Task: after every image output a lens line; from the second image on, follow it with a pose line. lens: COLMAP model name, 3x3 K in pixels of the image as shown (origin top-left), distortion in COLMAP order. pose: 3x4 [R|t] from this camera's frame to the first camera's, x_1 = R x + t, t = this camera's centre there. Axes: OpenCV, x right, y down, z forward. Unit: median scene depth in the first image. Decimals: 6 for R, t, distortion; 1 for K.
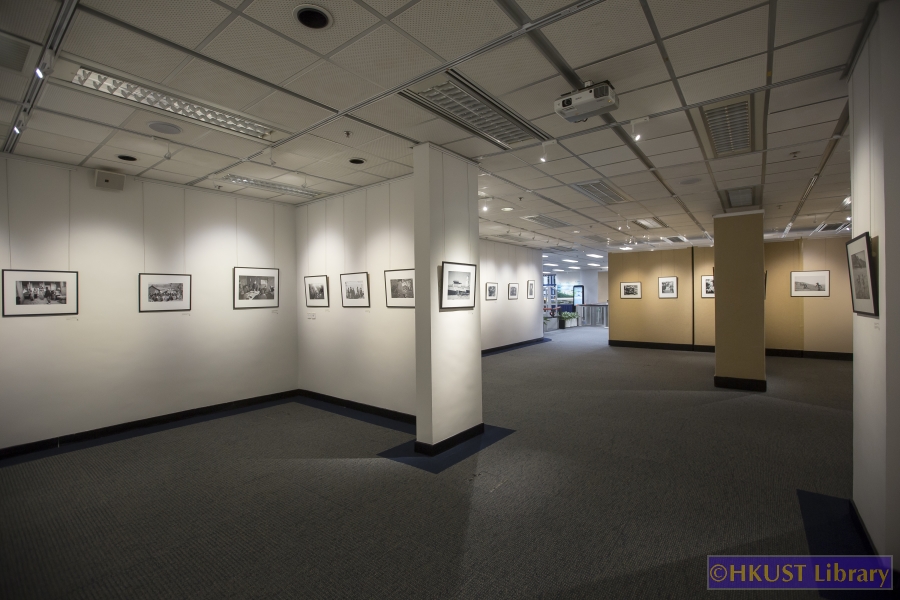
lens RADIAL K [[407.7, 0, 447.6], [0, 407.7, 298.7], [0, 0, 1]] dist [-0.038476, 0.012822]
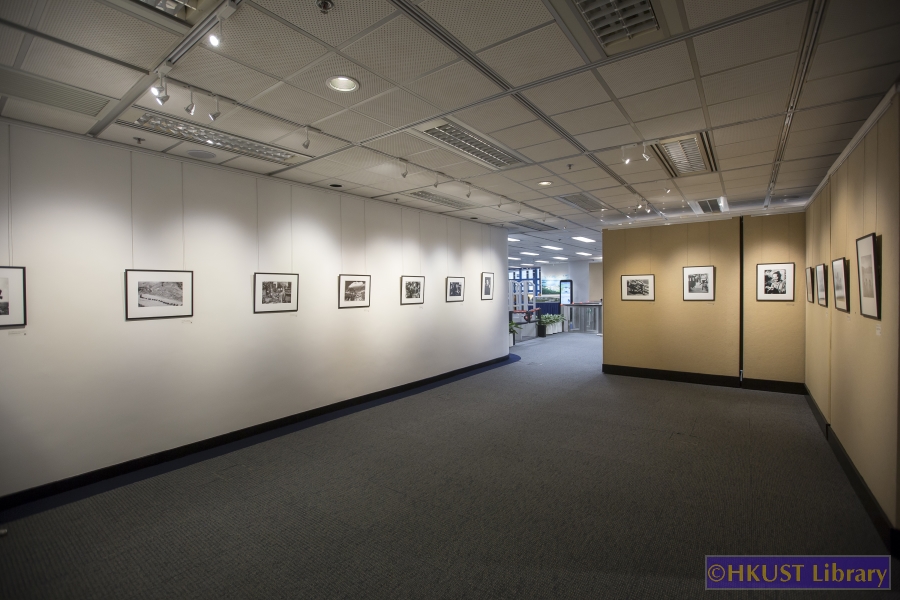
lens RADIAL K [[407.7, 0, 447.6], [0, 407.7, 298.7], [0, 0, 1]] dist [-0.038476, 0.012822]
pose [[0.999901, -0.001546, 0.014011, 0.137338], [0.001356, 0.999908, 0.013499, -0.011686], [-0.014031, -0.013479, 0.999811, 0.347177]]
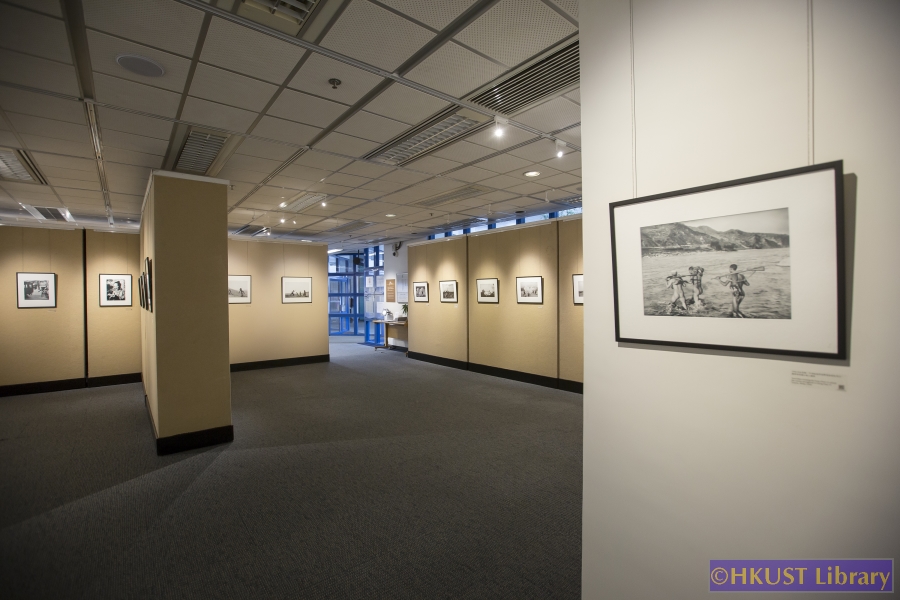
lens RADIAL K [[407.7, 0, 447.6], [0, 407.7, 298.7], [0, 0, 1]] dist [-0.038476, 0.012822]
pose [[0.235434, -0.000006, 0.971890, 0.099758], [0.010271, 0.999944, -0.002482, -0.006421], [-0.971836, 0.010566, 0.235421, 0.232277]]
